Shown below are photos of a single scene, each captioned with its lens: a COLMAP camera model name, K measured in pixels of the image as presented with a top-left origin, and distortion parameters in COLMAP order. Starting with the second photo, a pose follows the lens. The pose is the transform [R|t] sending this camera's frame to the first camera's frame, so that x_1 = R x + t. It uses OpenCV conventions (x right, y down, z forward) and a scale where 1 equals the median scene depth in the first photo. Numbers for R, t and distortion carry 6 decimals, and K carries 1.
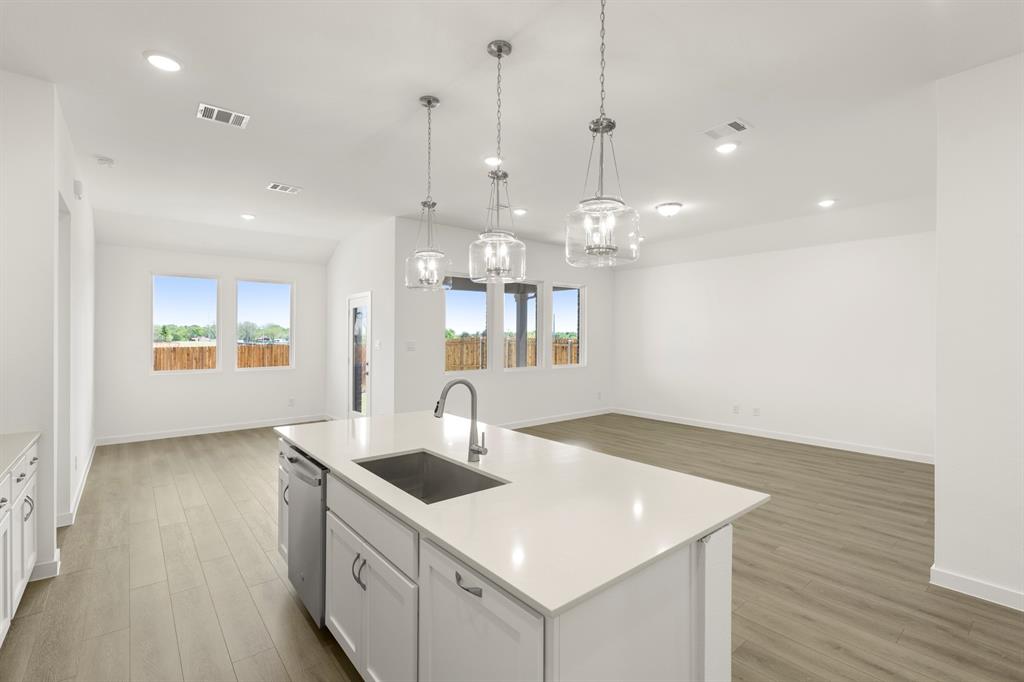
lens RADIAL K [[467.9, 0, 498.0], [0, 467.9, 337.9], [0, 0, 1]] dist [0.000375, -0.000117]
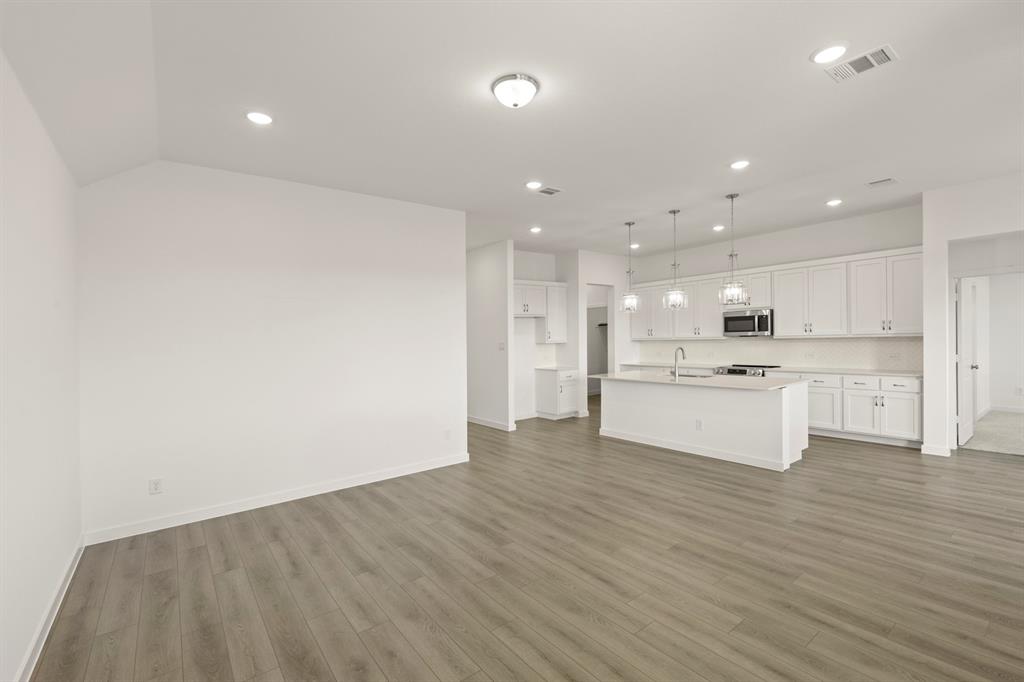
lens RADIAL K [[464.8, 0, 512.0], [0, 464.8, 341.0], [0, 0, 1]] dist [0.001112, -0.000012]
pose [[-0.999559, 0.027496, 0.011180, 0.230281], [0.027670, 0.999493, 0.015749, -0.005074], [-0.010741, 0.016052, -0.999813, 0.972769]]
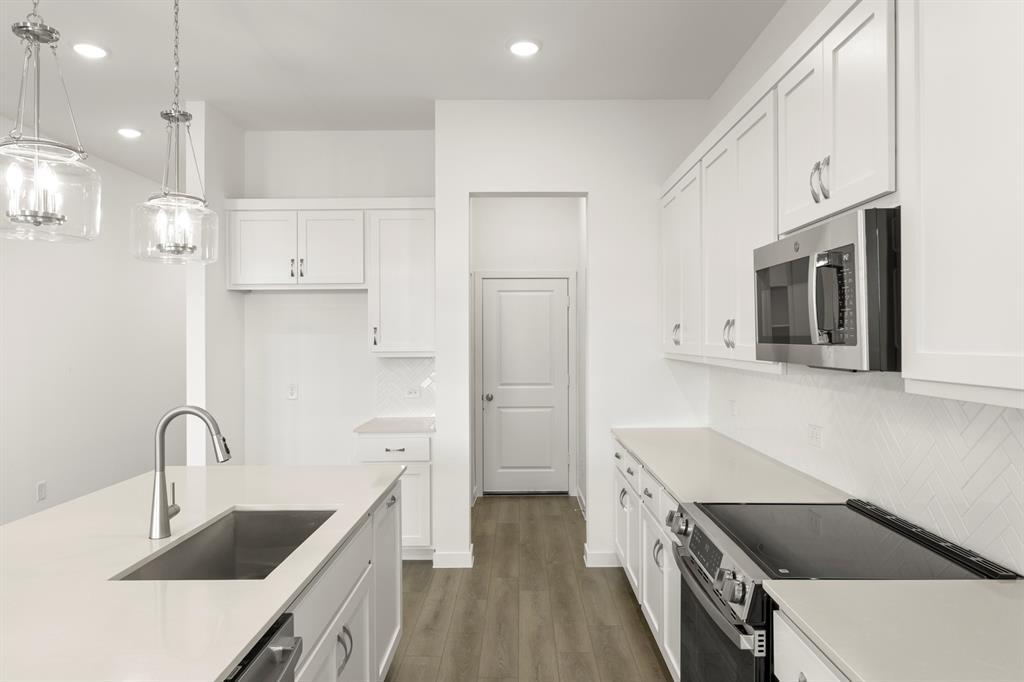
lens RADIAL K [[727.4, 0, 512.0], [0, 727.4, 341.0], [0, 0, 1]] dist [-0.002387, -0.000946]
pose [[-0.778944, 0.000478, 0.627093, -0.277196], [0.008655, 0.999913, 0.009989, -0.001527], [-0.627033, 0.013208, -0.778881, 0.400058]]
